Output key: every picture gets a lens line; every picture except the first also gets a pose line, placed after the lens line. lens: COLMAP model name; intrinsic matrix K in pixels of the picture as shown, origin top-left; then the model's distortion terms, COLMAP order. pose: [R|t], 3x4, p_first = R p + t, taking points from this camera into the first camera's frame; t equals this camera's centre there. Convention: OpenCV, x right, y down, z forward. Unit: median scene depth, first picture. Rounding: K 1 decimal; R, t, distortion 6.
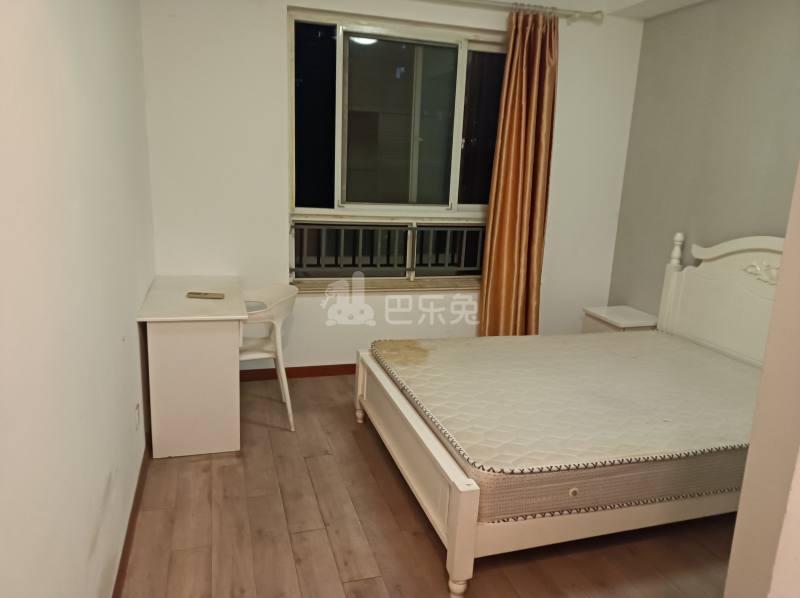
lens RADIAL K [[592.9, 0, 402.2], [0, 592.9, 303.1], [0, 0, 1]] dist [0.052369, -0.047892]
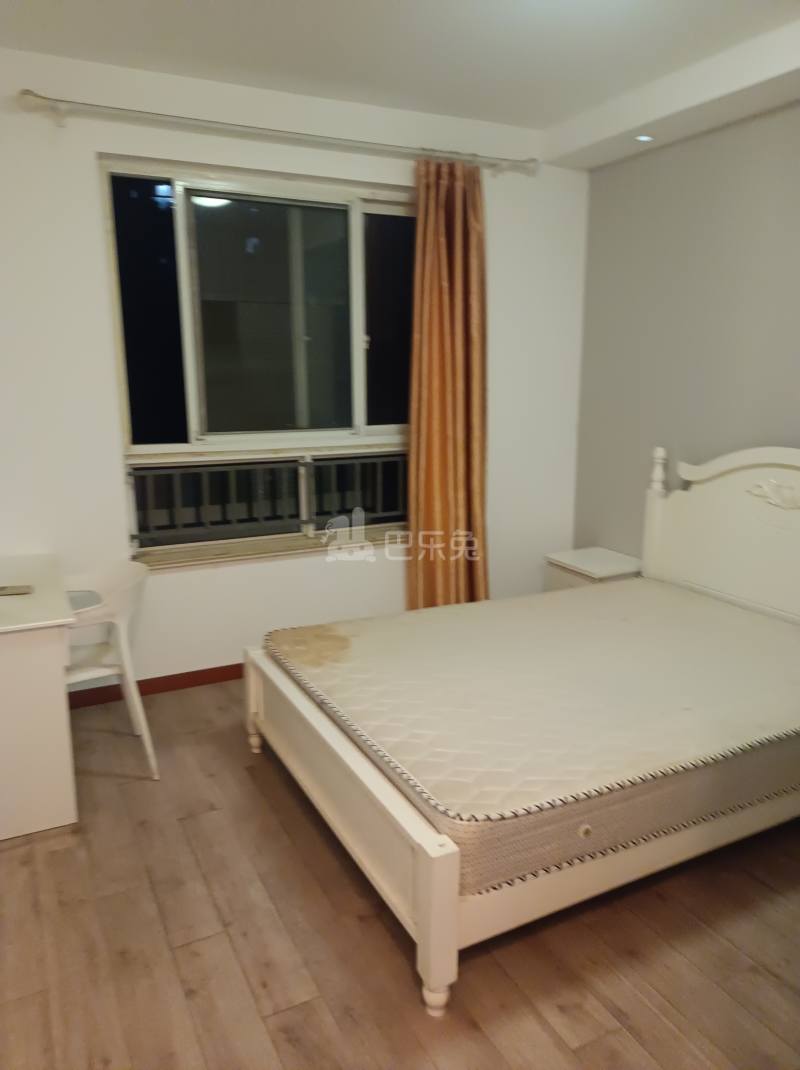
lens RADIAL K [[793.1, 0, 405.9], [0, 793.1, 537.7], [0, 0, 1]] dist [0.052369, -0.047892]
pose [[0.984148, -0.081551, 0.157487, -0.023477], [0.083908, 0.996438, -0.008366, -0.021888], [-0.156244, 0.021448, 0.987486, 0.052045]]
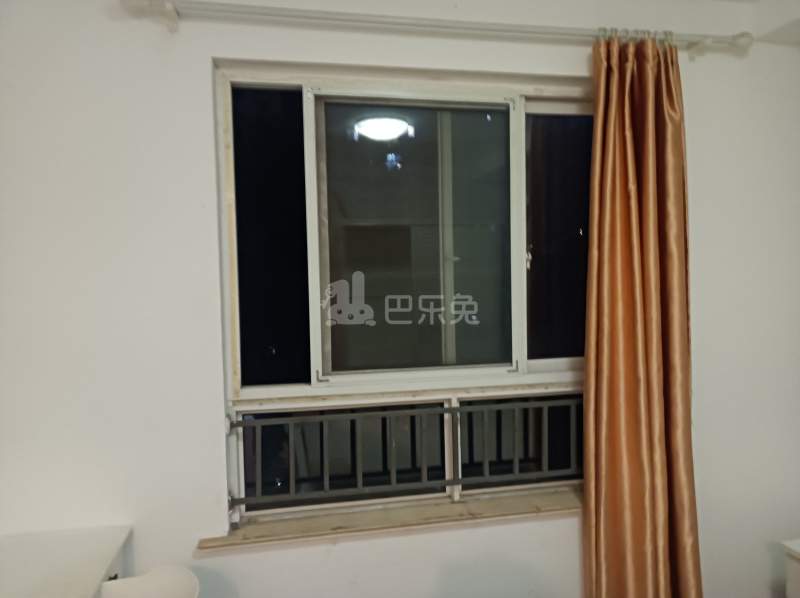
lens RADIAL K [[592.9, 0, 403.3], [0, 592.9, 298.1], [0, 0, 1]] dist [0.052369, -0.047892]
pose [[0.993511, -0.058018, -0.097828, 0.036089], [0.037929, 0.979884, -0.195930, -0.129941], [0.107227, 0.190948, 0.975726, 0.449917]]
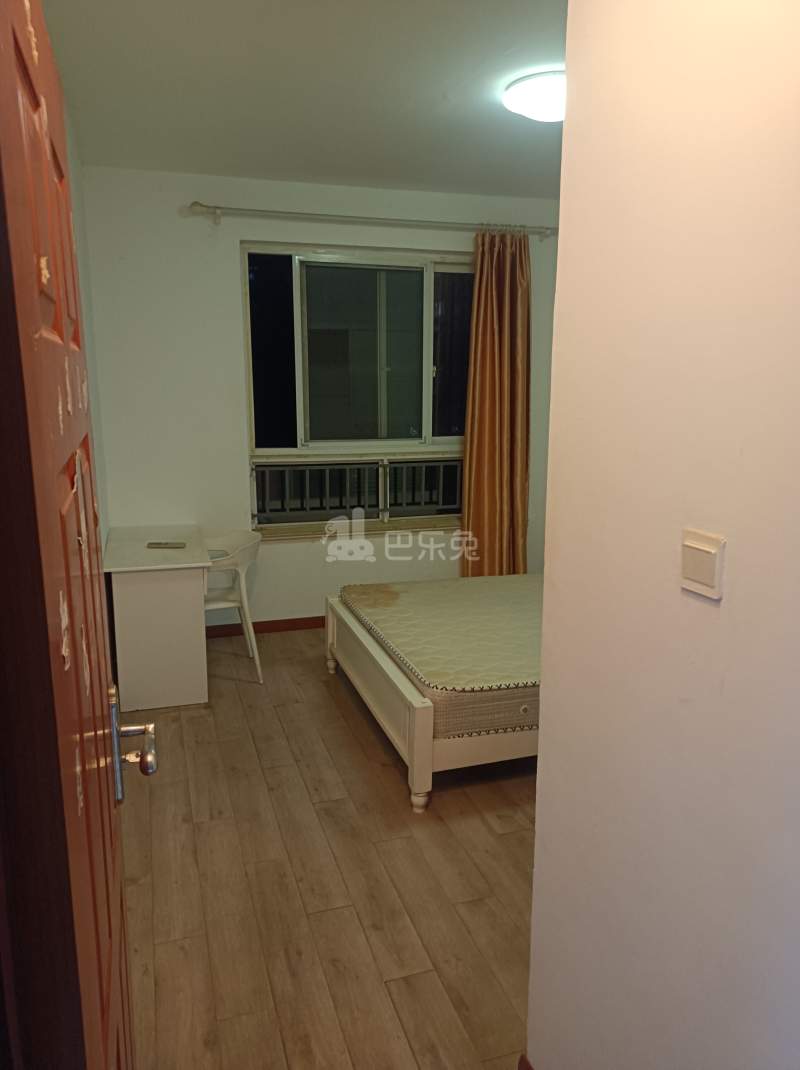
lens RADIAL K [[793.1, 0, 402.1], [0, 793.1, 541.7], [0, 0, 1]] dist [0.052369, -0.047892]
pose [[0.999172, -0.040677, 0.000341, 0.044033], [0.040676, 0.998985, -0.019334, 0.018703], [0.000446, 0.019332, 0.999813, -0.246169]]
